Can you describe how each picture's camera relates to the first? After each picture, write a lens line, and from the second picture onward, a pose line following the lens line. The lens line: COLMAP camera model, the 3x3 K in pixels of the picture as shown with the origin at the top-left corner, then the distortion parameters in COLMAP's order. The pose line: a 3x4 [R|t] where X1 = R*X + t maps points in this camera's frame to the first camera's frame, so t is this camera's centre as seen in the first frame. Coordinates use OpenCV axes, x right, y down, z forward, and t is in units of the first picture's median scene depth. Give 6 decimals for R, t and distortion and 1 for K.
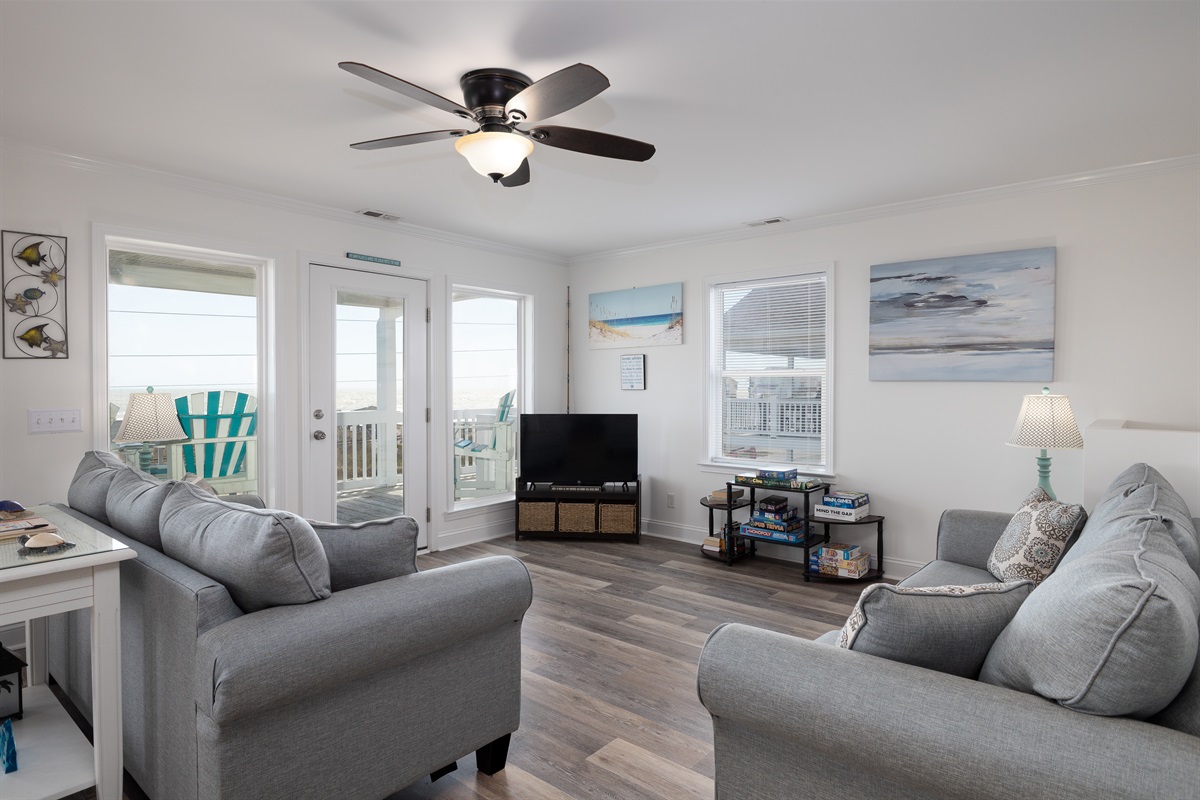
lens RADIAL K [[654.6, 0, 600.6], [0, 654.6, 391.4], [0, 0, 1]] dist [-0.004599, -0.001211]
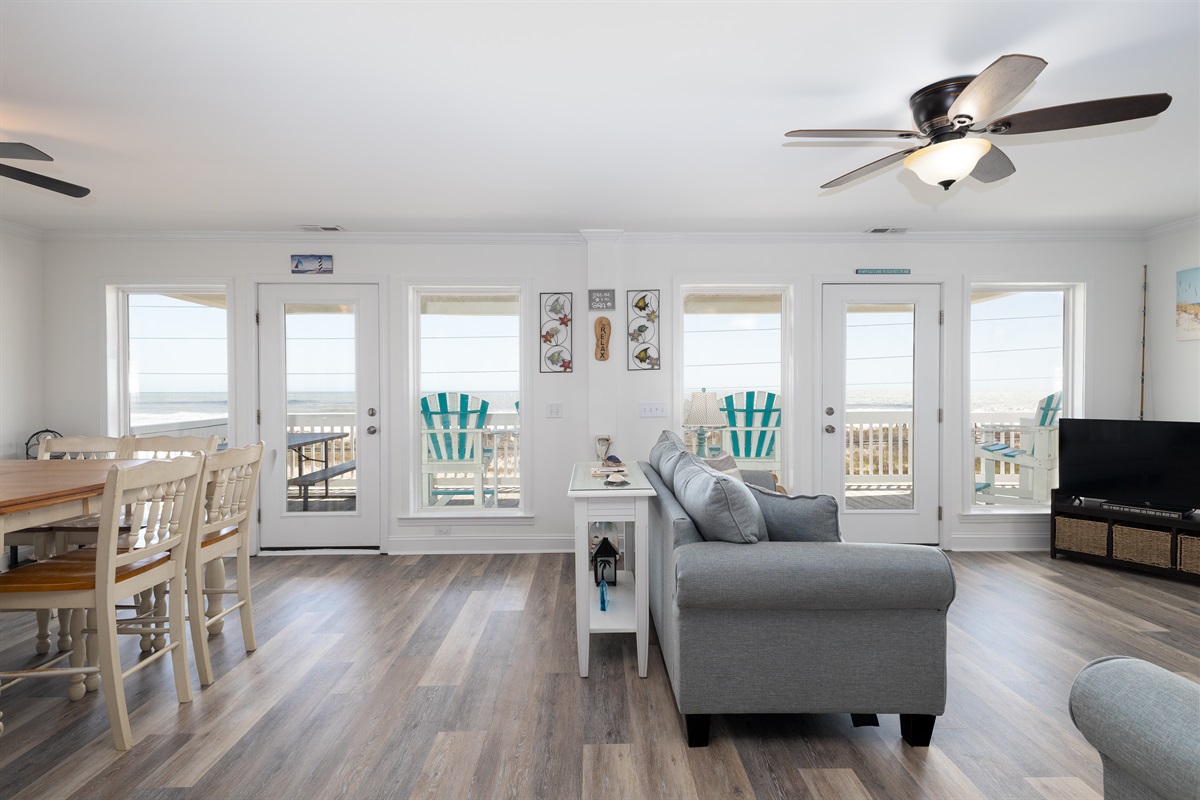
lens RADIAL K [[607.0, 0, 604.7], [0, 607.0, 399.2], [0, 0, 1]] dist [0.021796, -0.011688]
pose [[0.659041, 0.013699, -0.751982, 0.138056], [-0.005367, 0.999894, 0.013512, 0.000821], [0.752088, -0.004869, 0.659045, -0.027283]]
